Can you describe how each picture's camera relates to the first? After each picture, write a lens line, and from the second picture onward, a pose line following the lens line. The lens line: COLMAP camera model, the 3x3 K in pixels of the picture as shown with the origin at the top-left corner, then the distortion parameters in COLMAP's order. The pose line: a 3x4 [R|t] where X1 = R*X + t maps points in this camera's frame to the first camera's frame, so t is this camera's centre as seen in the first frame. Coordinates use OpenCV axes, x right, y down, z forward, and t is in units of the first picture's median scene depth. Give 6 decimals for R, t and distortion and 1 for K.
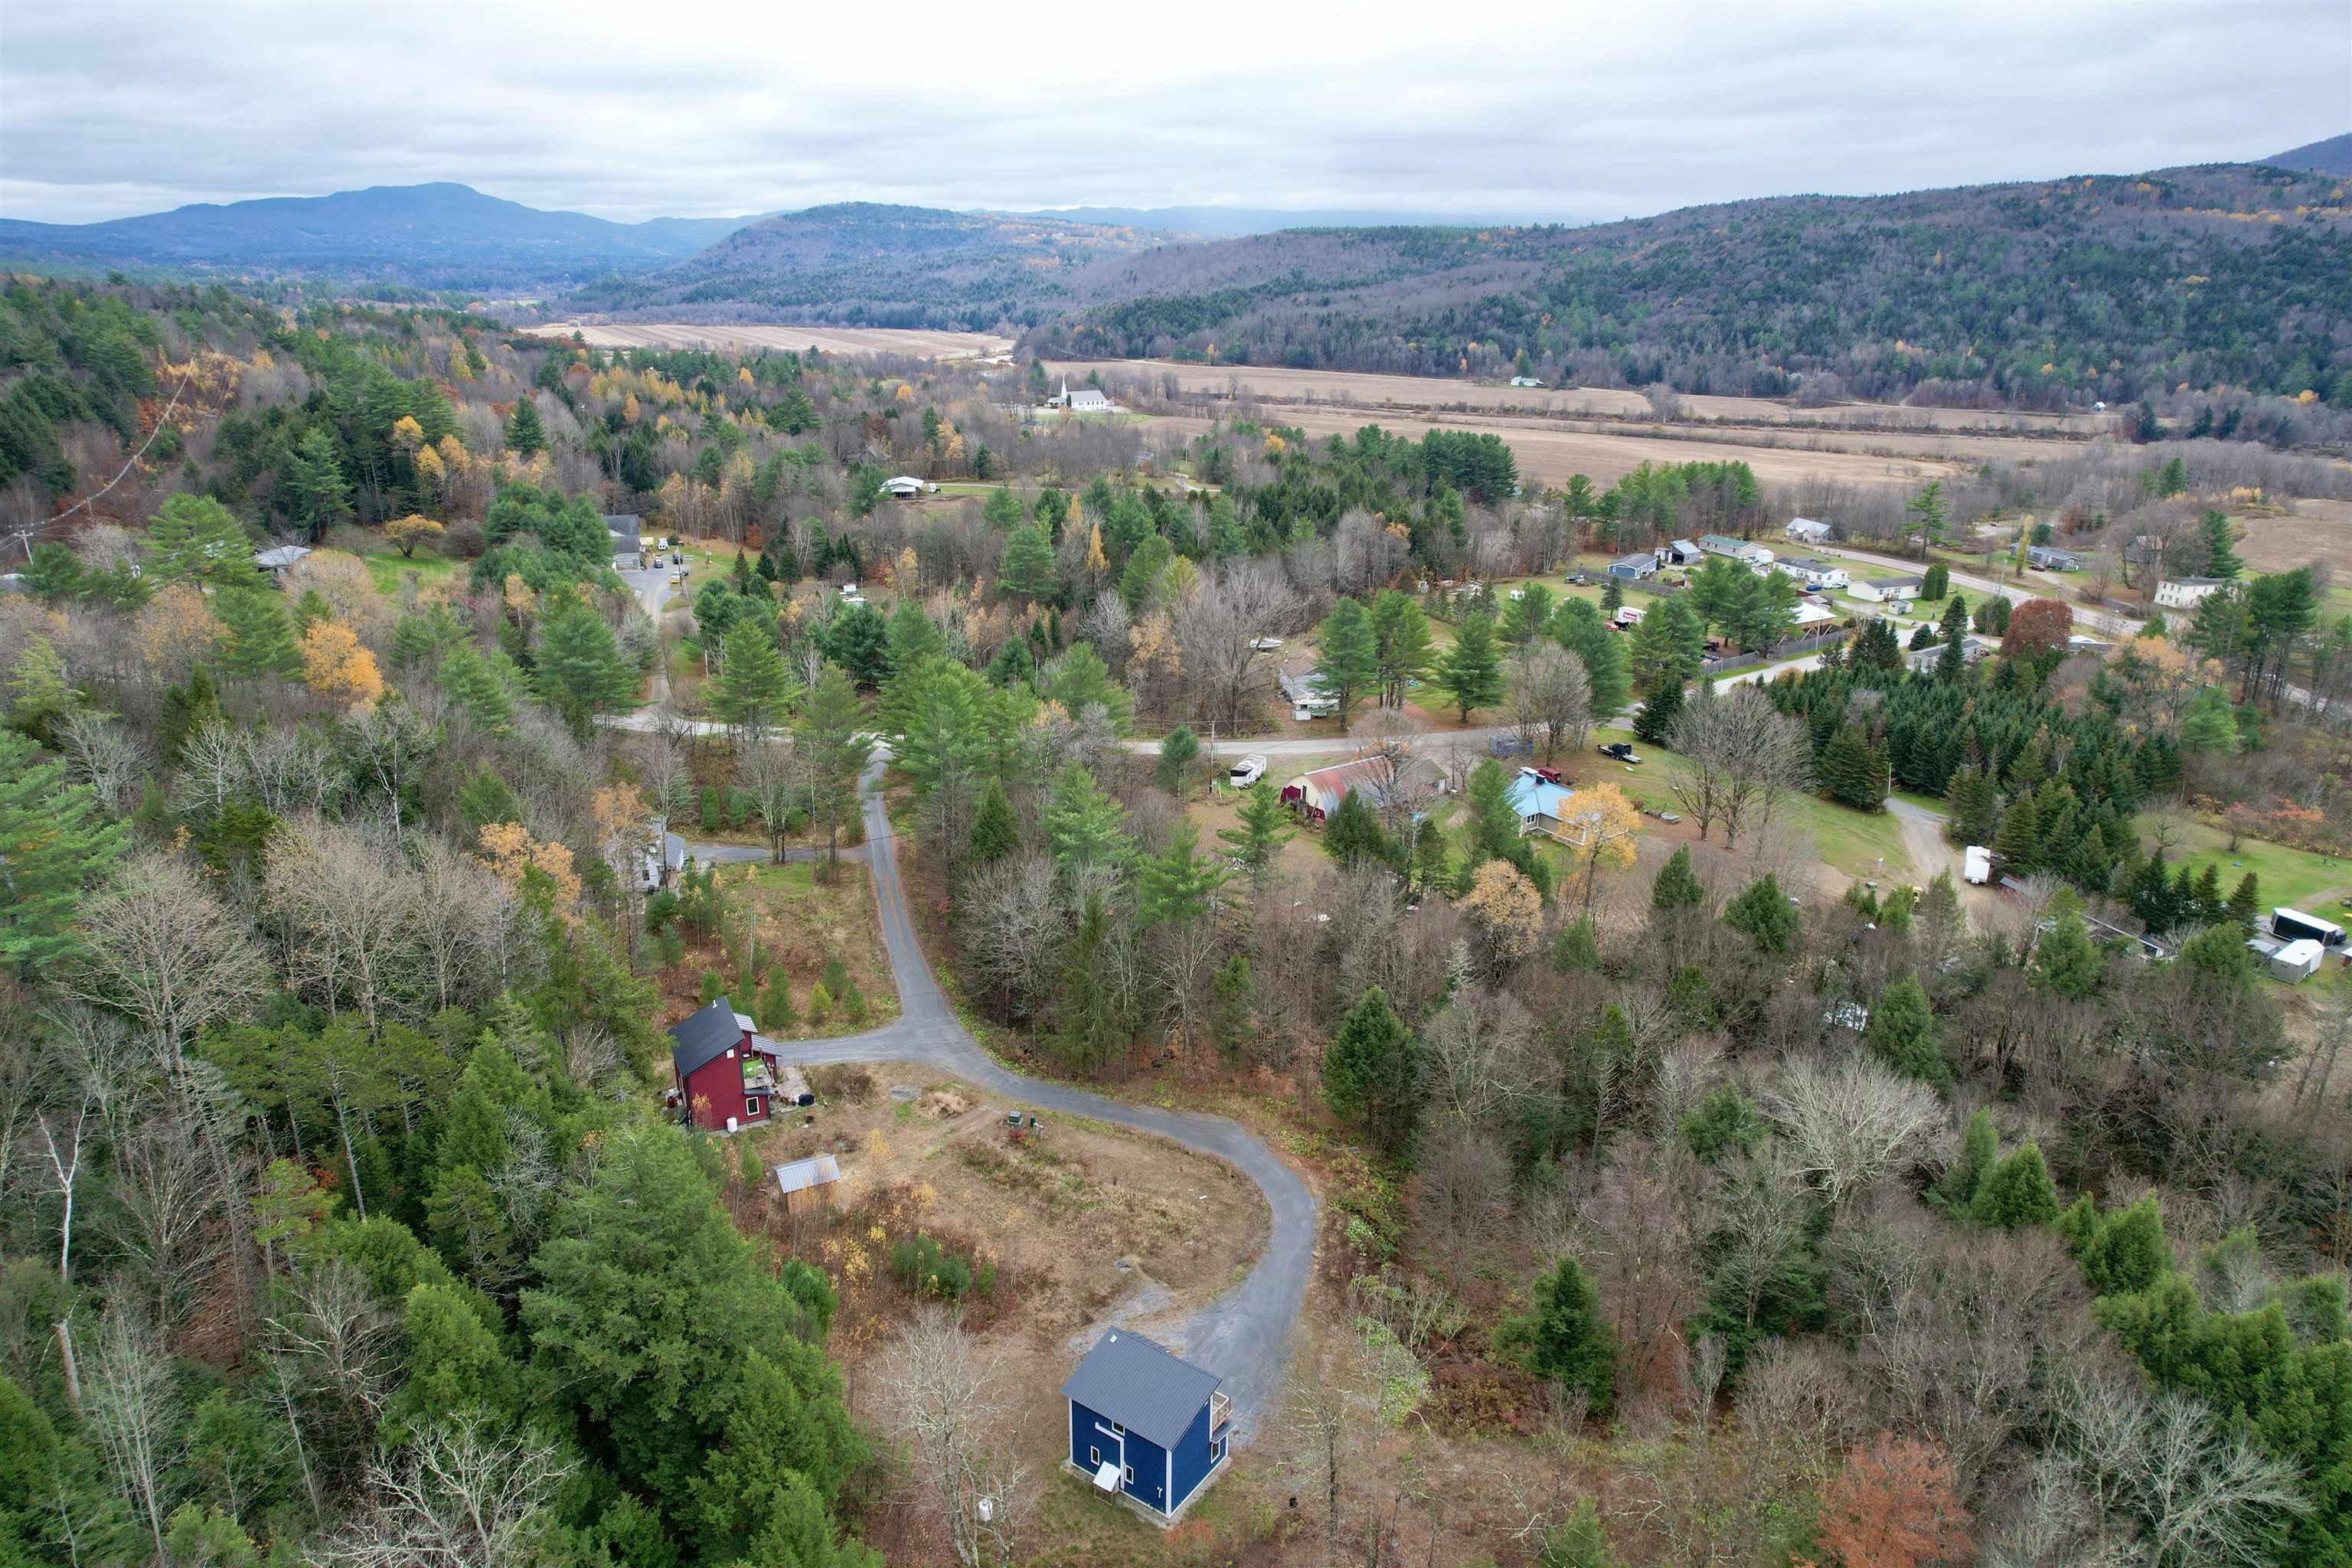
lens RADIAL K [[1496.0, 0, 1175.1], [0, 1496.0, 795.7], [0, 0, 1]] dist [-0.074056, 0.064694]
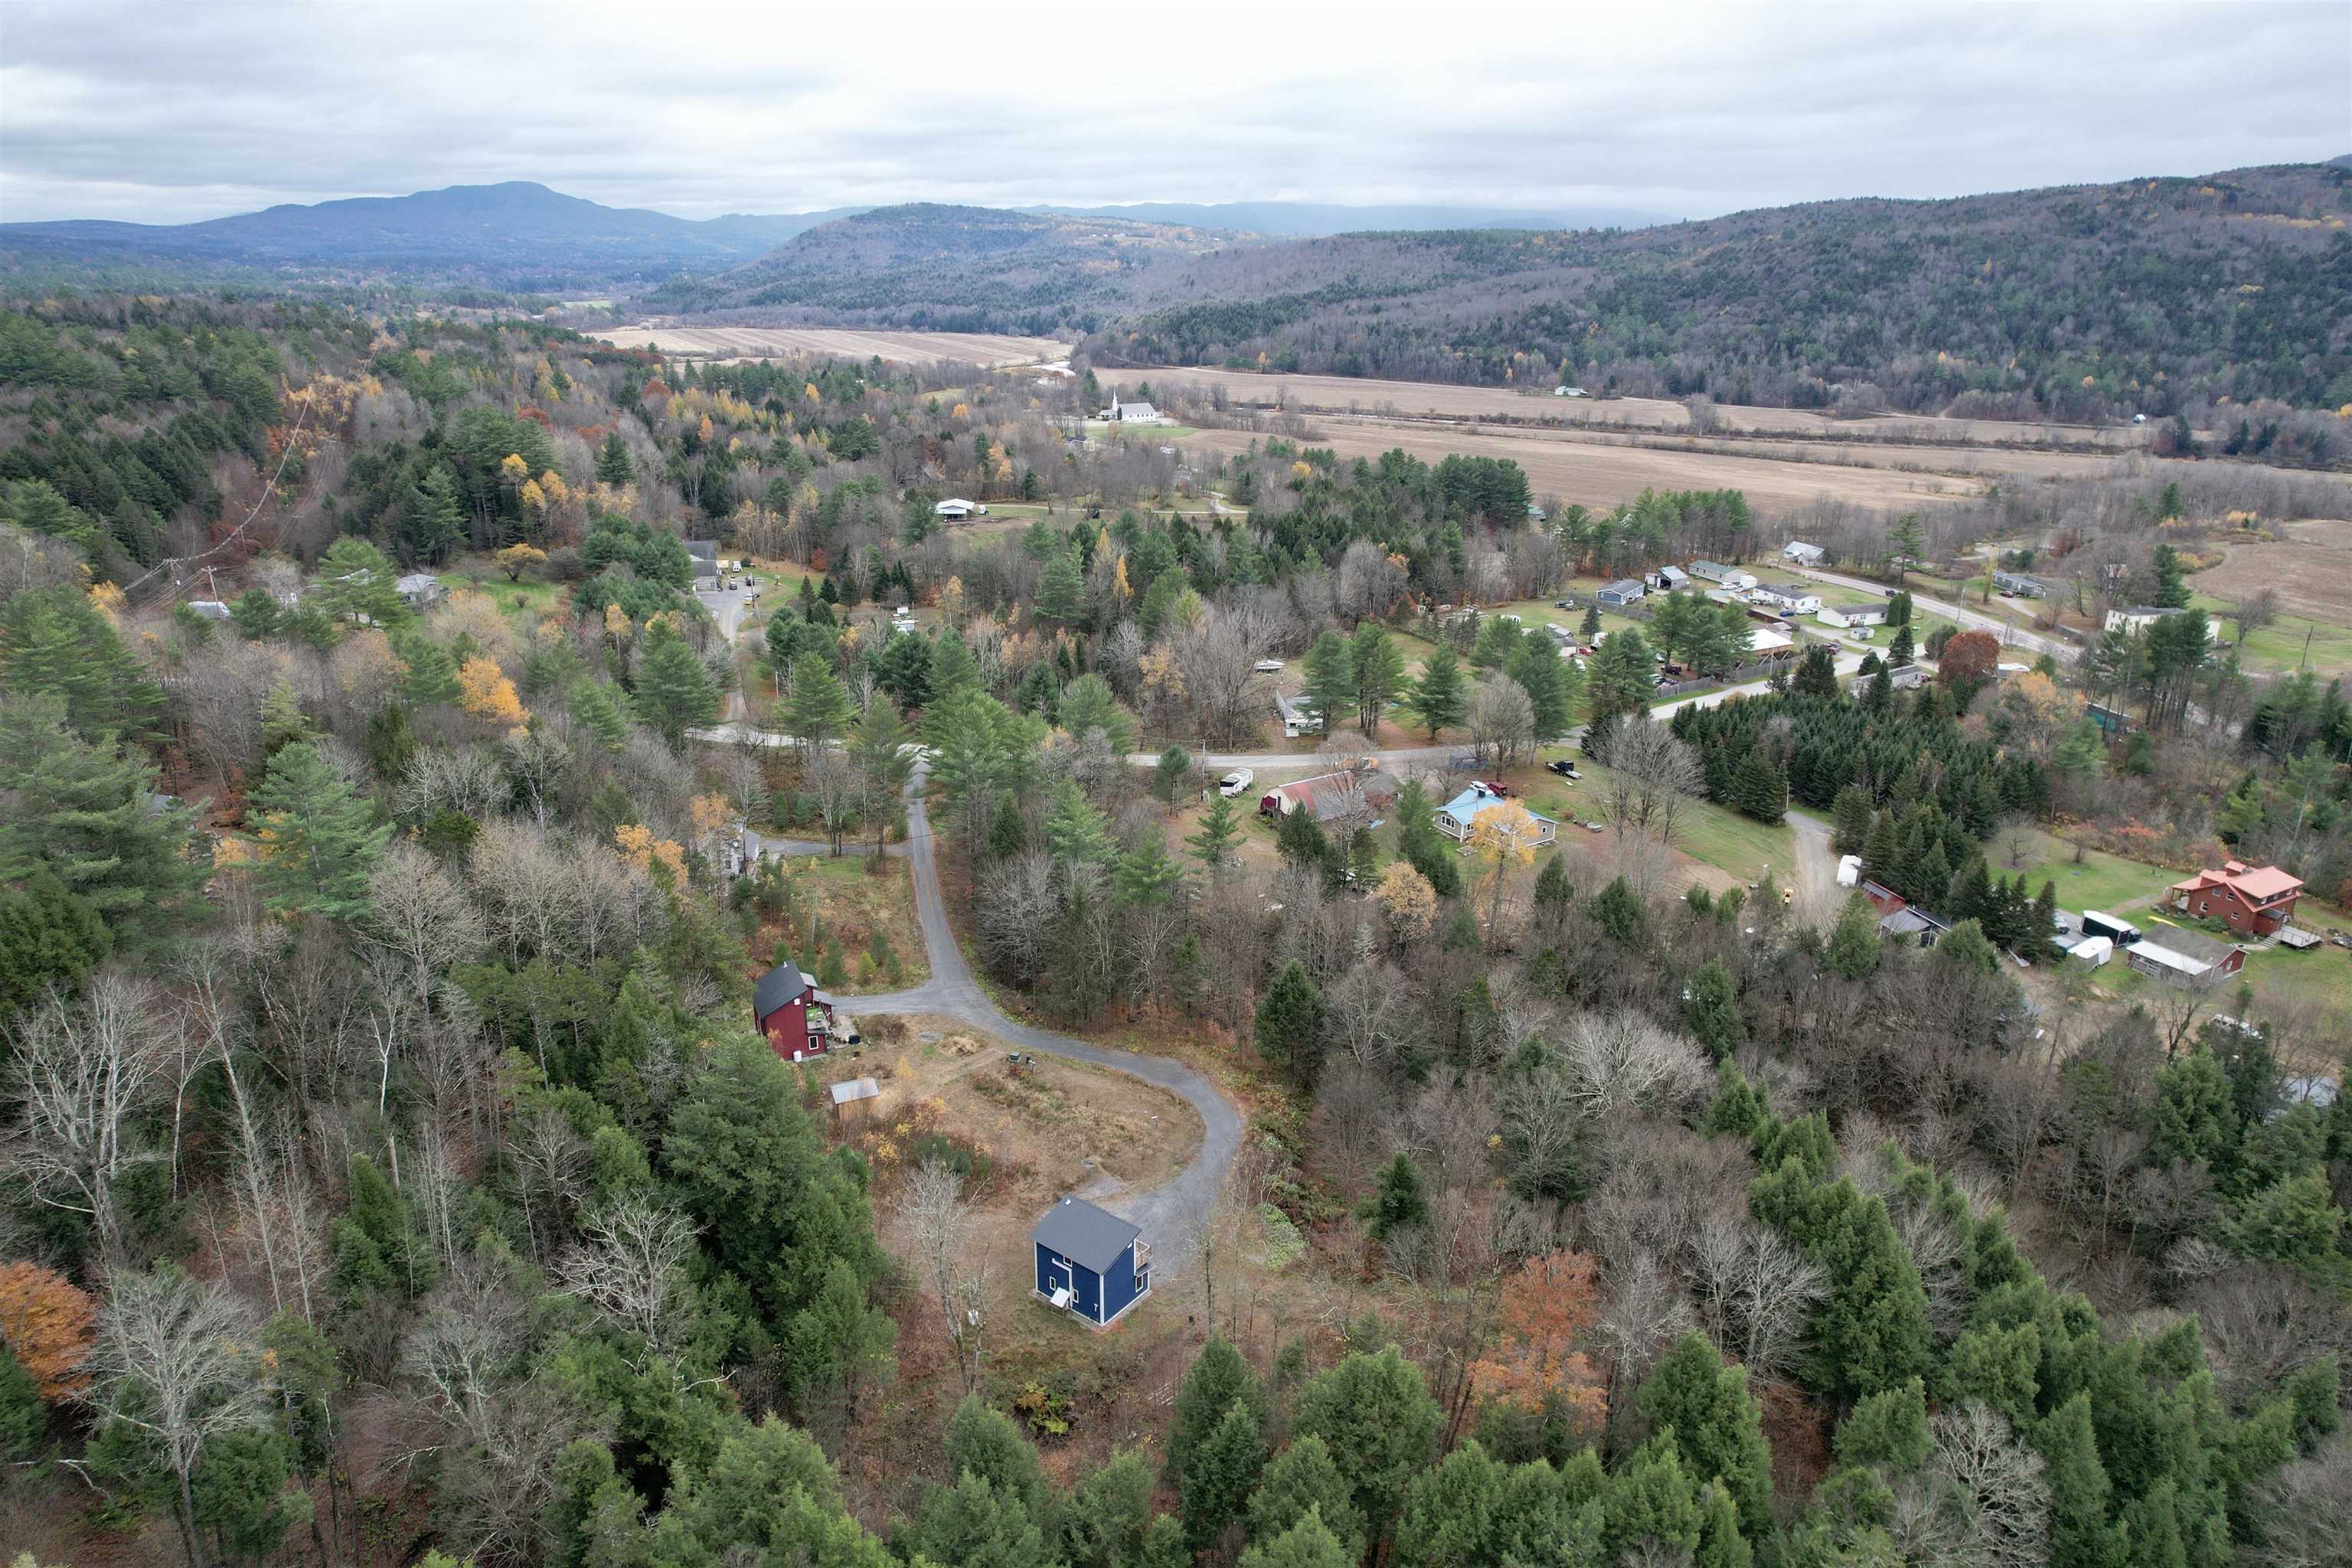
lens RADIAL K [[1496.0, 0, 1182.1], [0, 1496.0, 790.5], [0, 0, 1]] dist [-0.074056, 0.064694]
pose [[0.999362, 0.012013, -0.033627, 0.036863], [-0.012014, 0.999928, 0.000154, -0.007709], [0.033626, 0.000250, 0.999434, -0.134970]]
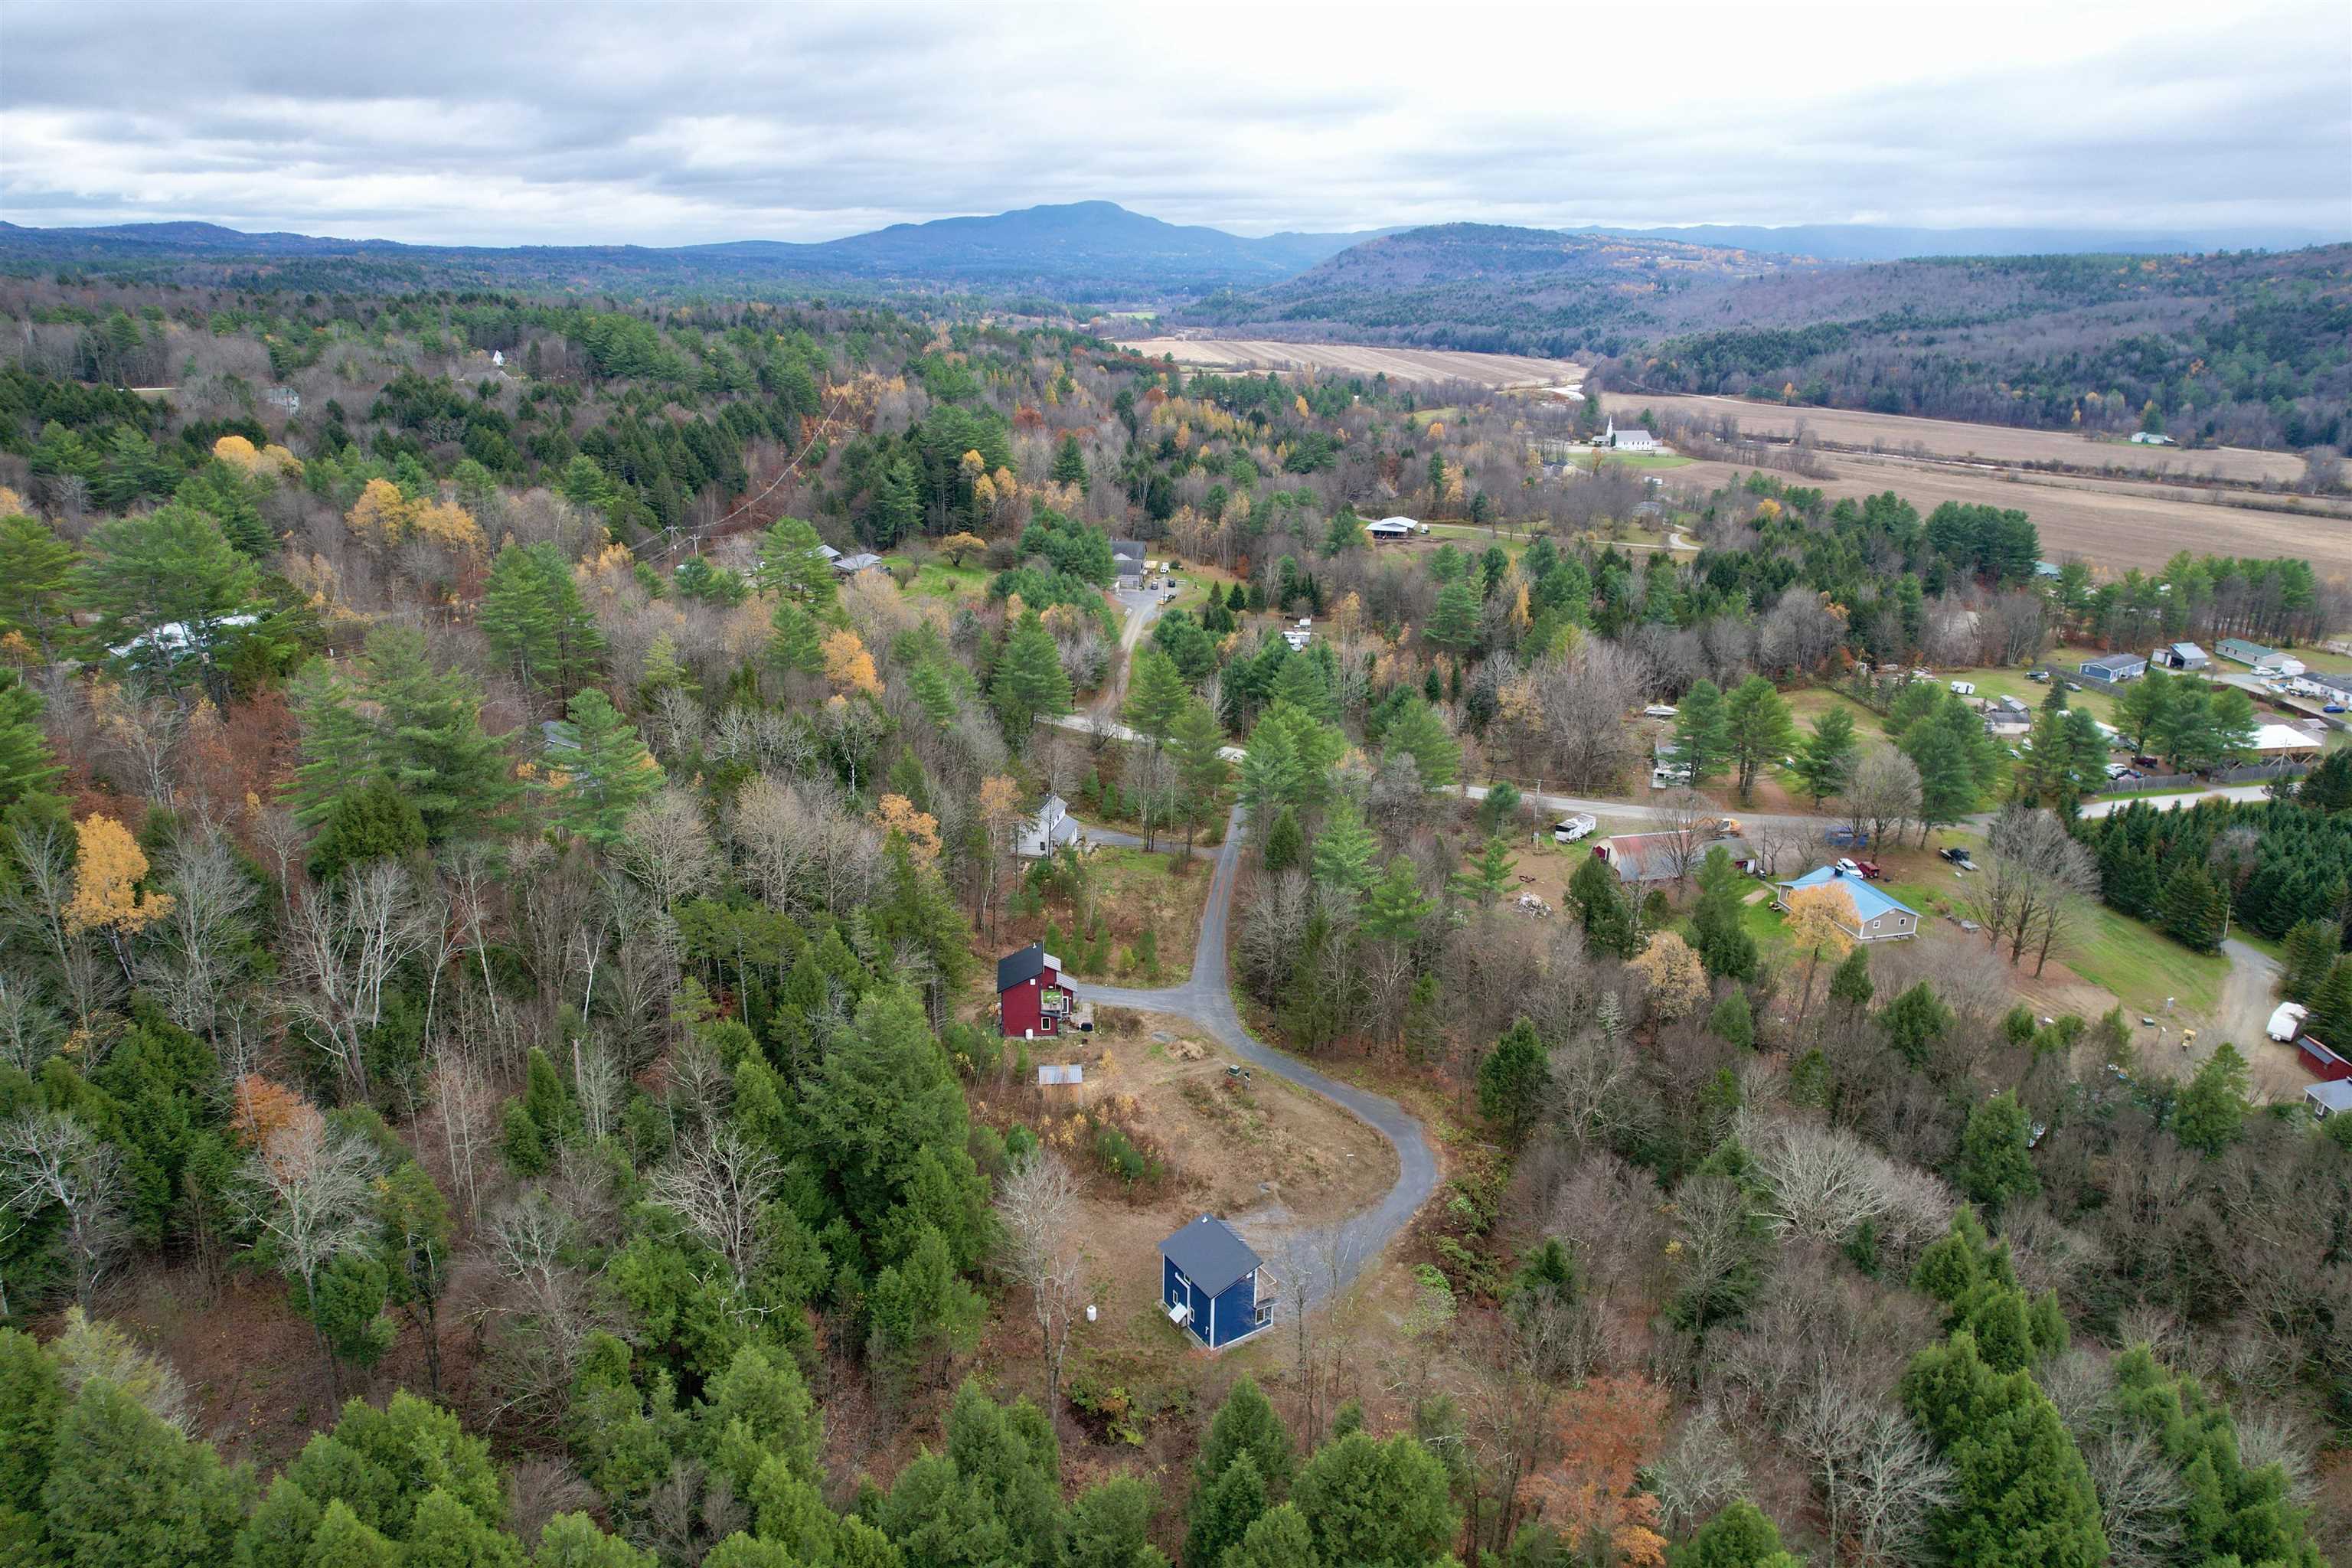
lens RADIAL K [[1496.0, 0, 1190.8], [0, 1496.0, 784.1], [0, 0, 1]] dist [-0.074056, 0.064694]
pose [[0.930844, 0.122204, -0.344377, 0.128570], [-0.127722, 0.991787, 0.006711, -0.015850], [0.342369, 0.037738, 0.938807, -0.111558]]
